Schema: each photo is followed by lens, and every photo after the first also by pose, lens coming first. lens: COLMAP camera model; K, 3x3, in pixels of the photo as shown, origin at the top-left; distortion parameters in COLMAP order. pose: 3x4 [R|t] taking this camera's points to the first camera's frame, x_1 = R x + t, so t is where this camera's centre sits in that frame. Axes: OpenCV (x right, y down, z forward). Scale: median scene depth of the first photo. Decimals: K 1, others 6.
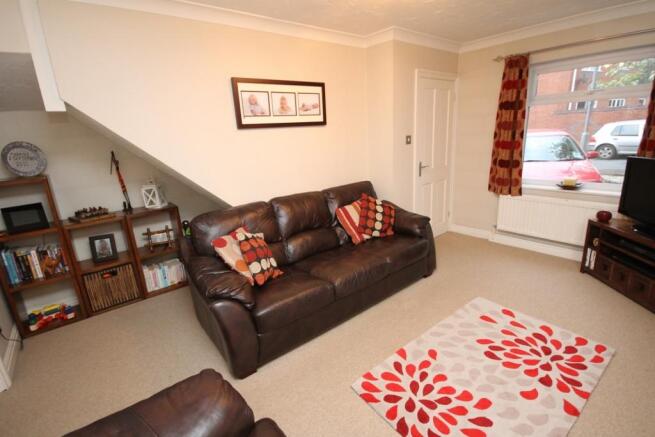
lens RADIAL K [[314.1, 0, 324.4], [0, 314.1, 218.1], [0, 0, 1]] dist [-0.012799, -0.002891]
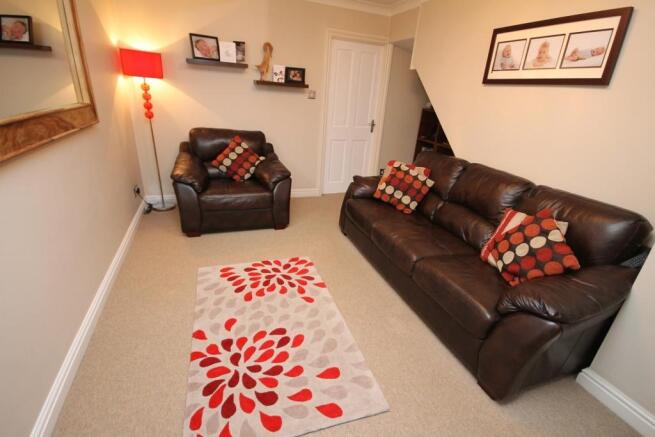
lens RADIAL K [[314.1, 0, 325.0], [0, 314.1, 219.2], [0, 0, 1]] dist [-0.012799, -0.002891]
pose [[-0.342927, 0.385300, -0.856706, 1.185072], [-0.292075, 0.823068, 0.487085, -0.344567], [0.892801, 0.417257, -0.169716, 1.160440]]
